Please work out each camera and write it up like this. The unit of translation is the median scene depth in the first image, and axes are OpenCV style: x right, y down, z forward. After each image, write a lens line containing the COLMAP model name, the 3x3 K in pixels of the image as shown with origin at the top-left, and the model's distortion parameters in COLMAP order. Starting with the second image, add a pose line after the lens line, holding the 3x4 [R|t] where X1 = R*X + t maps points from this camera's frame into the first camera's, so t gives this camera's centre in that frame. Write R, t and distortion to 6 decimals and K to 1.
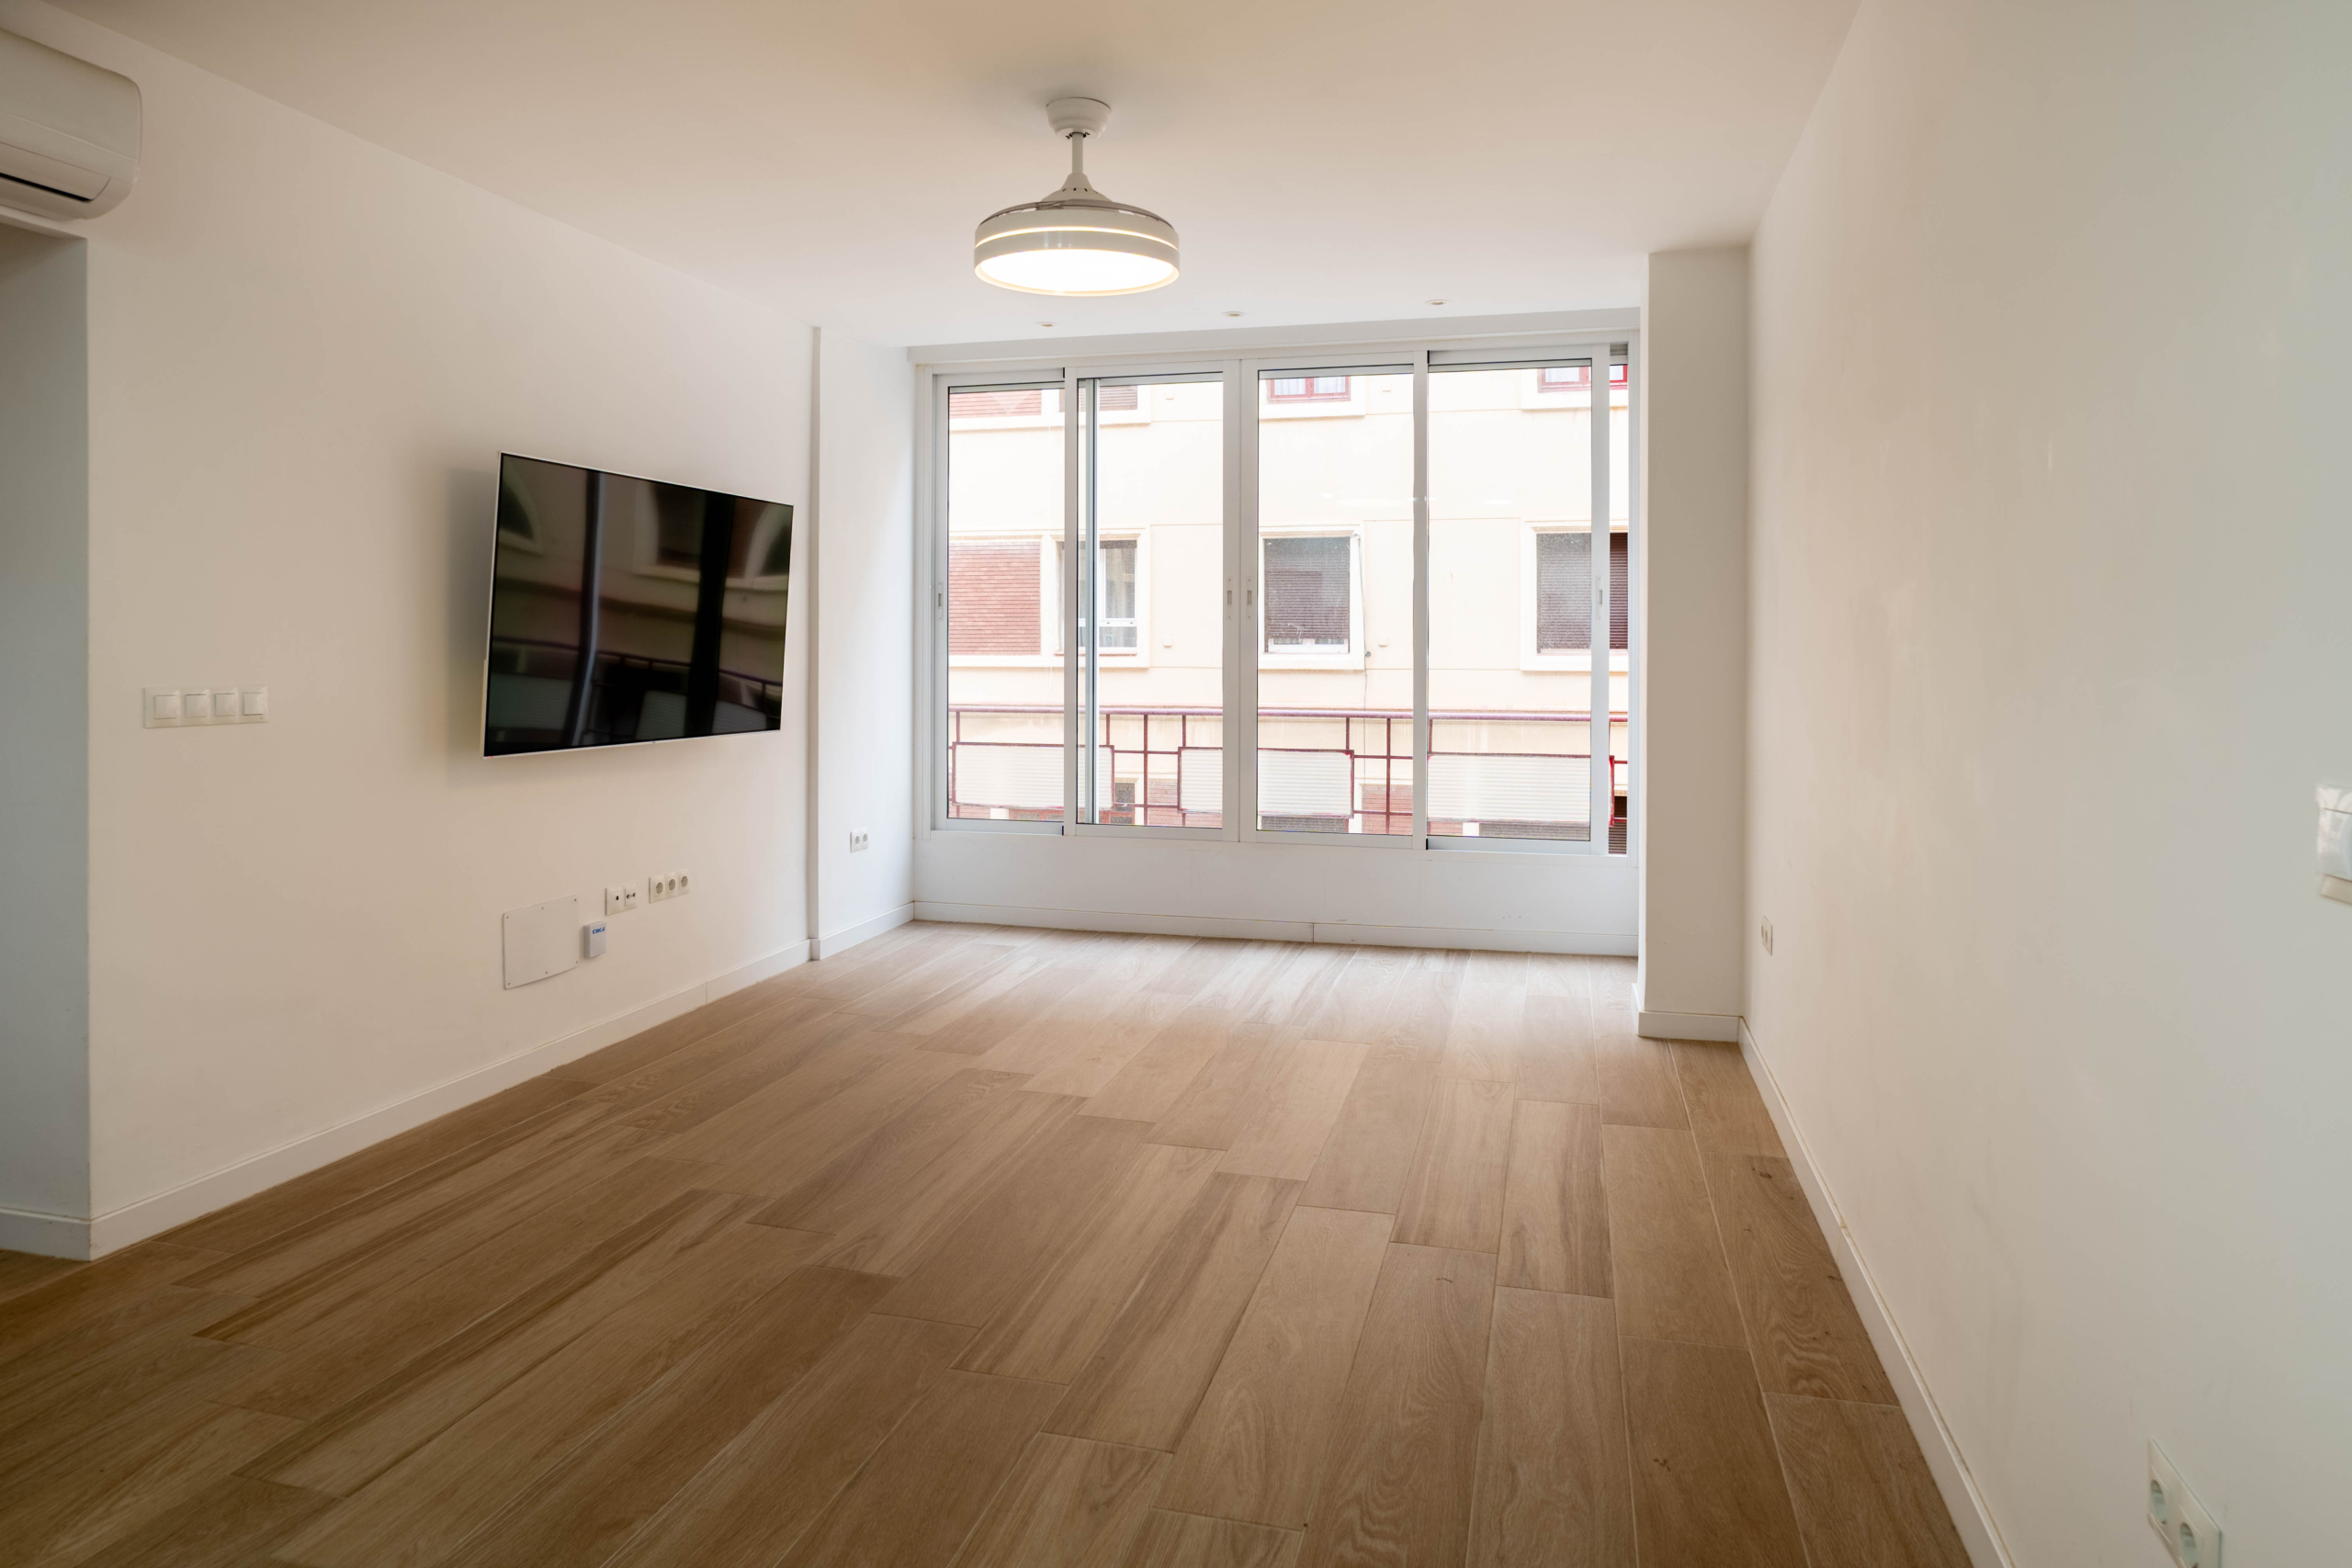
lens RADIAL K [[1400.1, 0, 1179.0], [0, 1400.1, 670.7], [0, 0, 1]] dist [-0.044521, -0.000354]
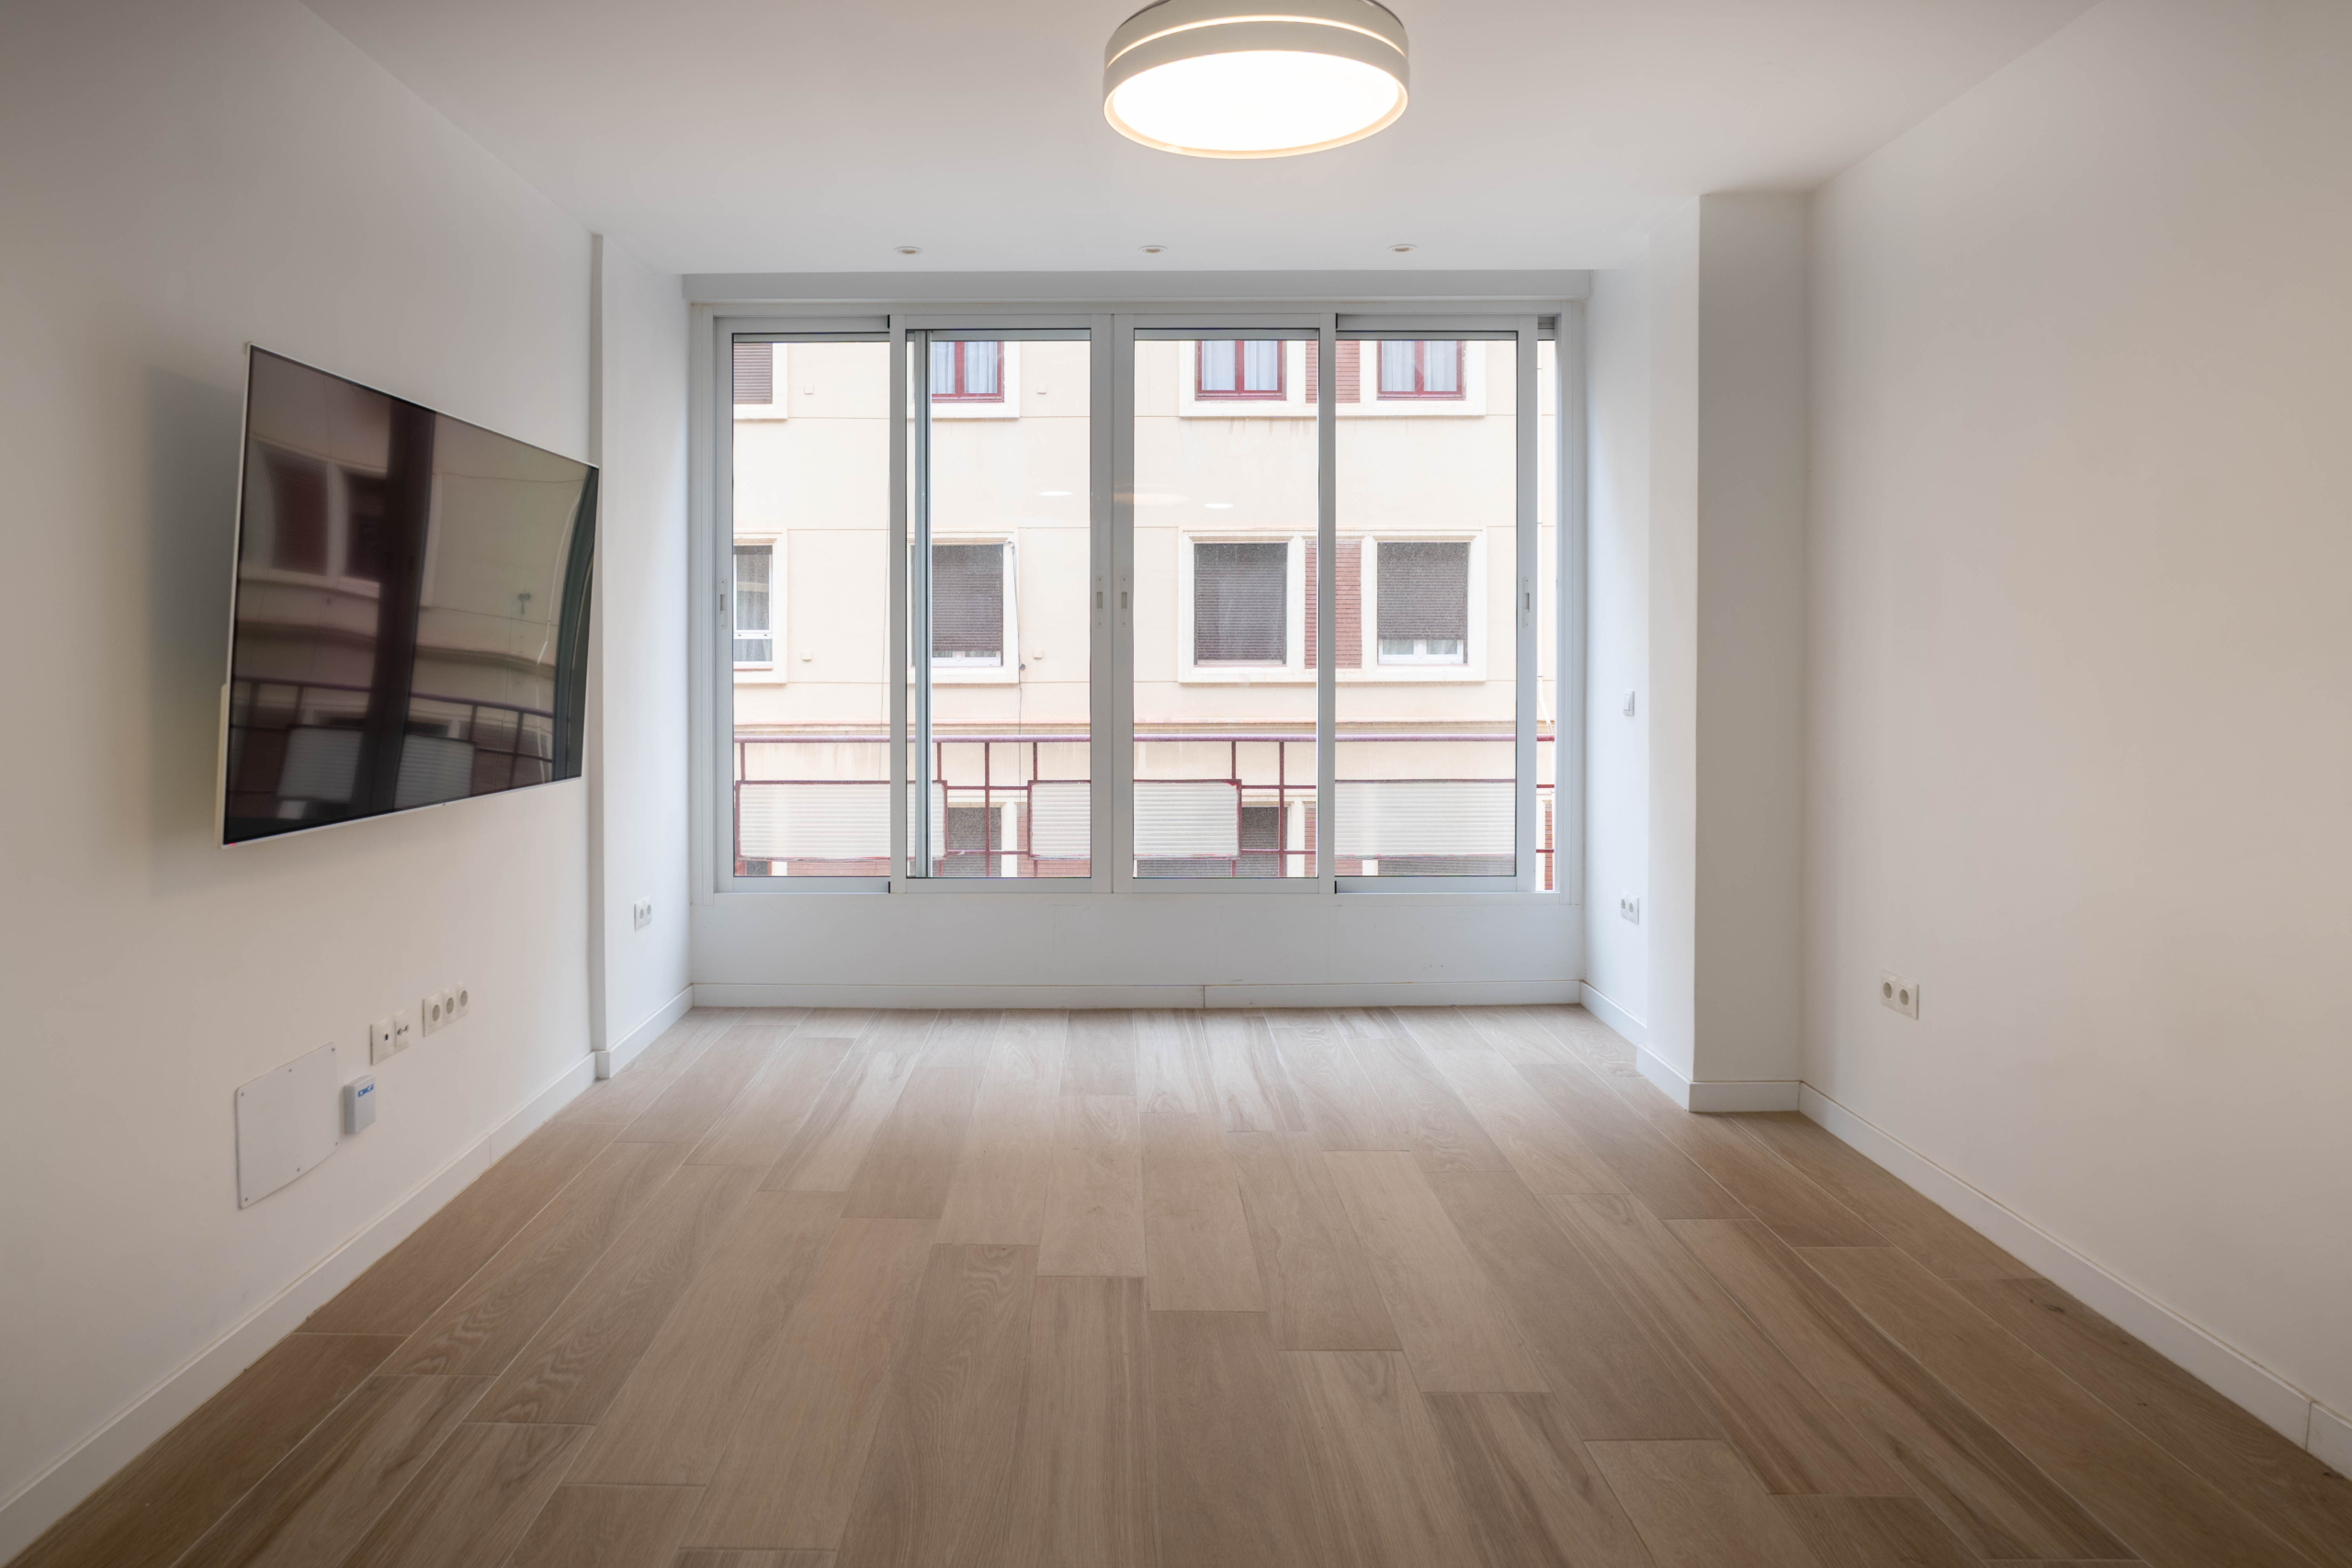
lens RADIAL K [[1405.2, 0, 1106.0], [0, 1405.2, 685.8], [0, 0, 1]] dist [-0.037515, 0.014345]
pose [[0.970015, -0.009419, 0.242861, -0.209858], [0.009086, 0.999956, 0.002490, -0.004188], [-0.242873, -0.000209, 0.970058, 0.241202]]
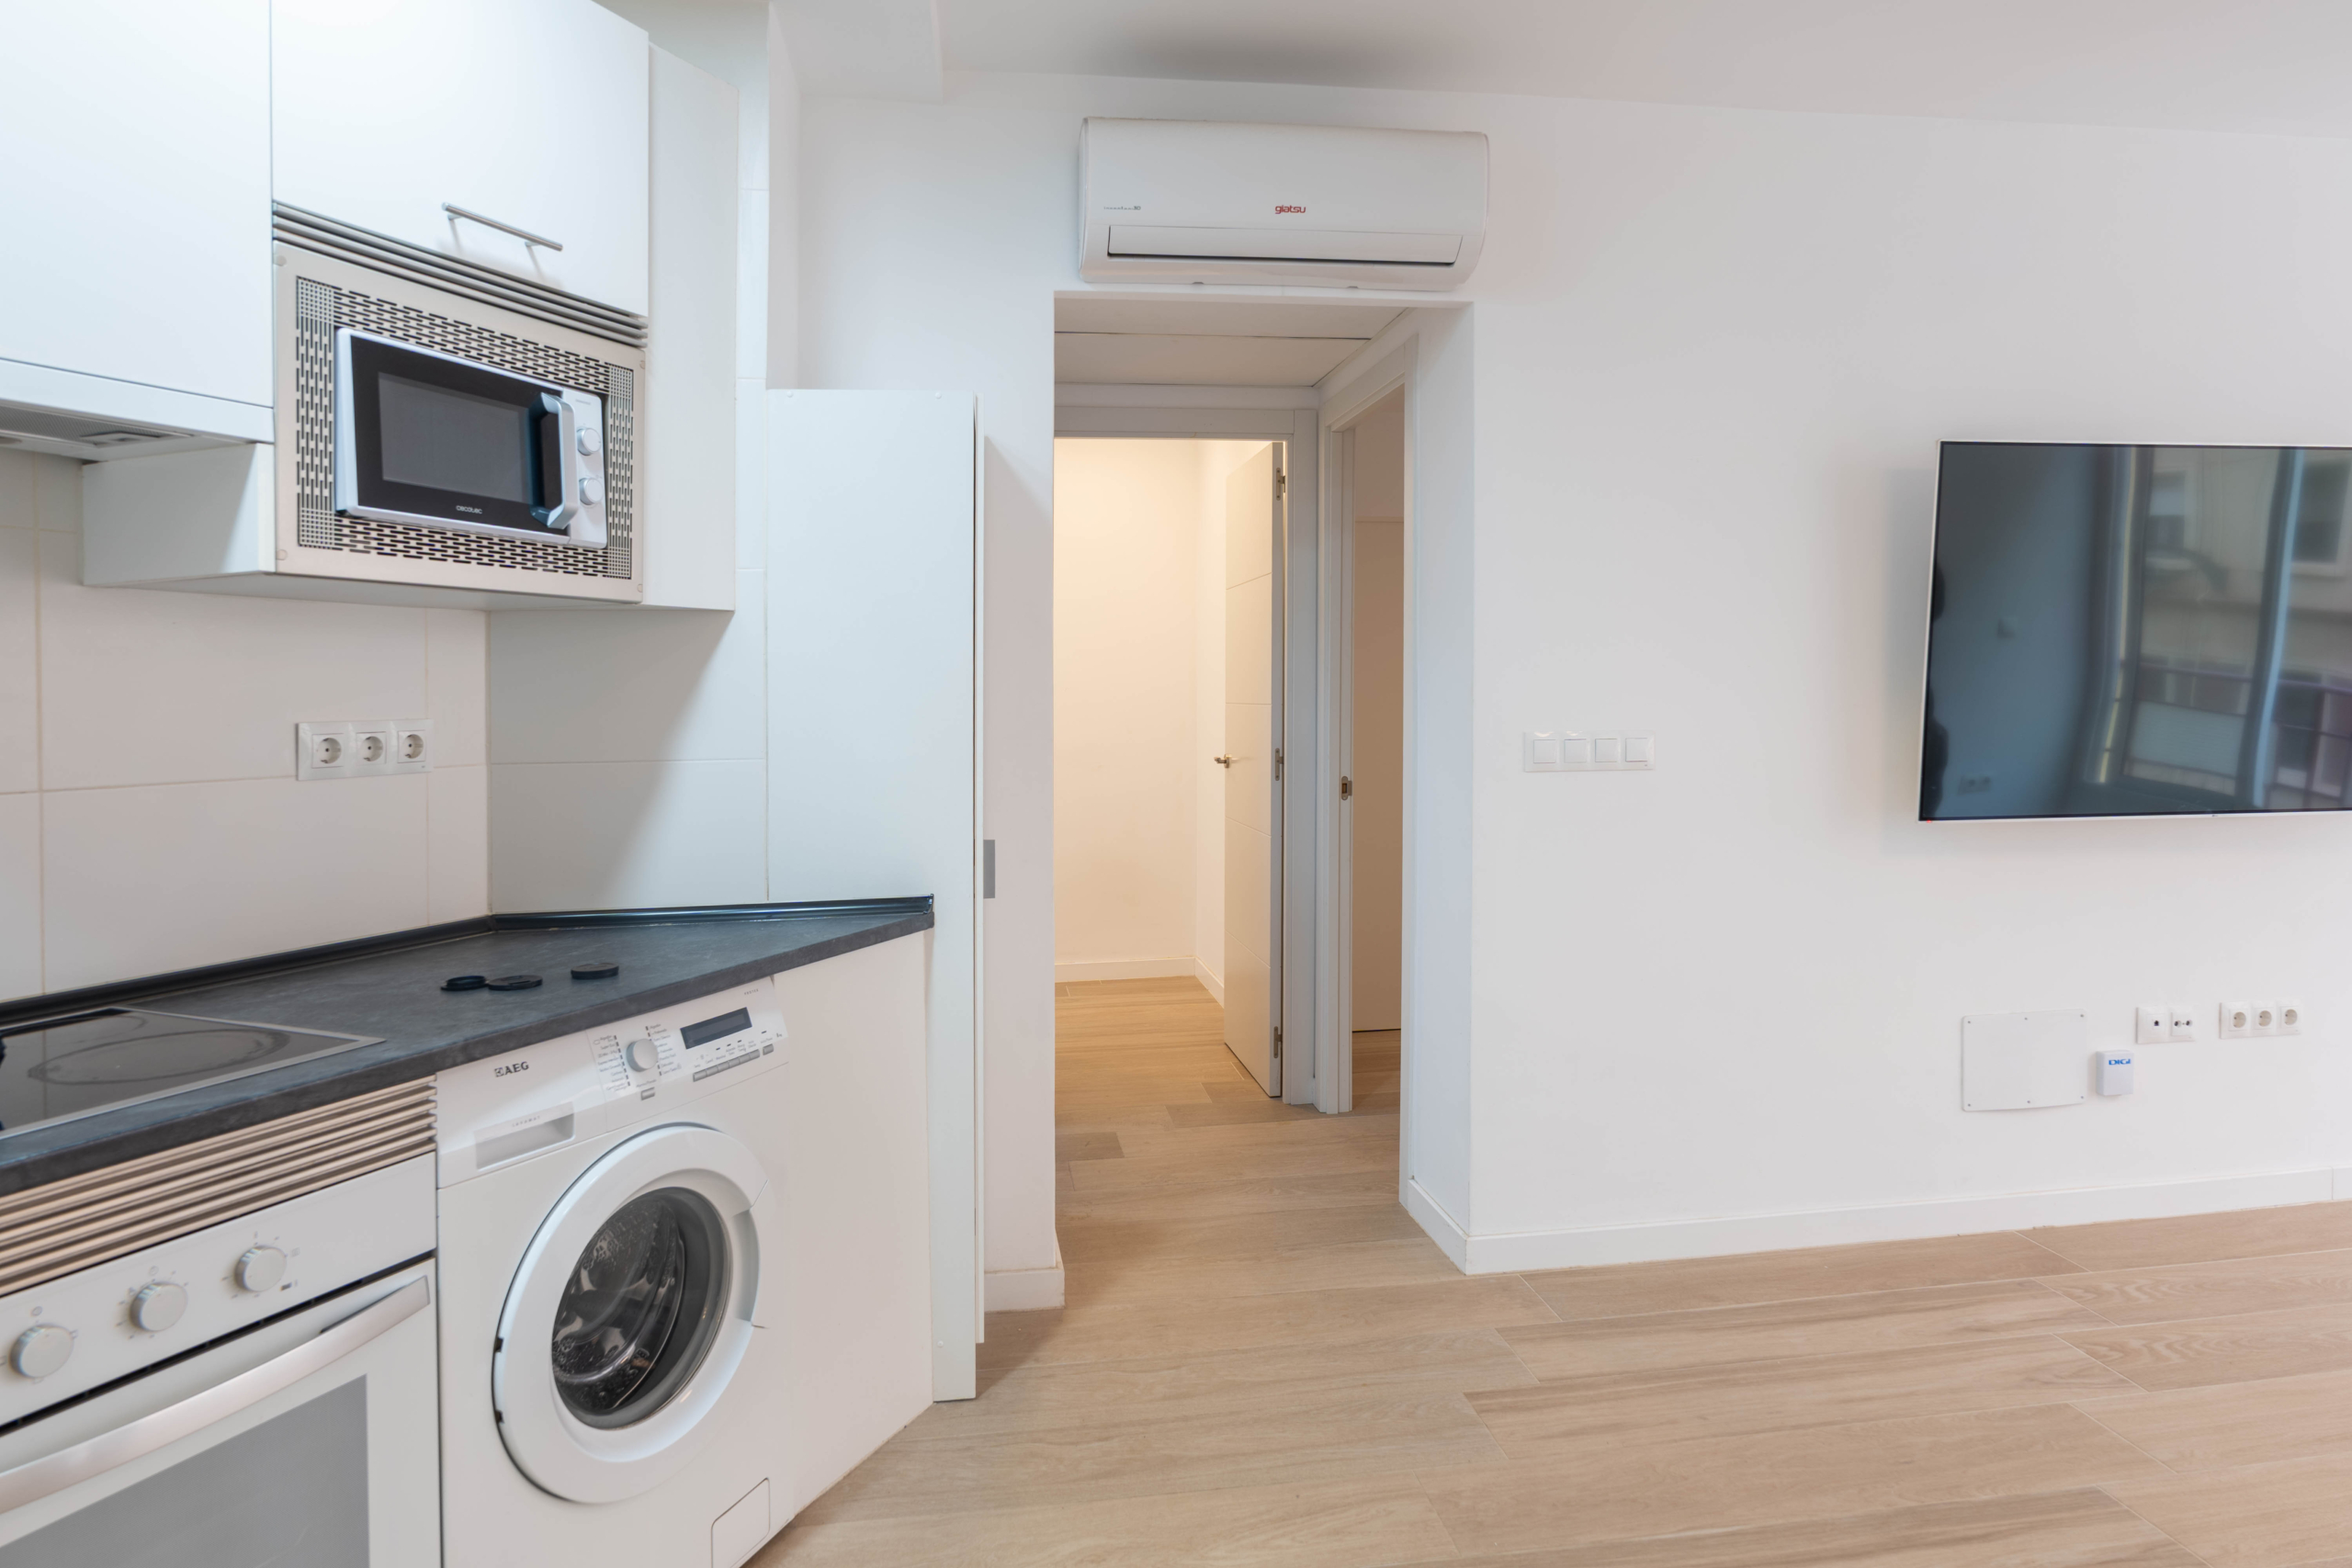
lens RADIAL K [[1390.5, 0, 1168.9], [0, 1390.5, 720.9], [0, 0, 1]] dist [-0.034514, 0.015284]
pose [[0.389361, 0.014590, -0.920970, 0.054004], [-0.000715, 0.999879, 0.015538, -0.006907], [0.921085, -0.005391, 0.389324, 0.215405]]
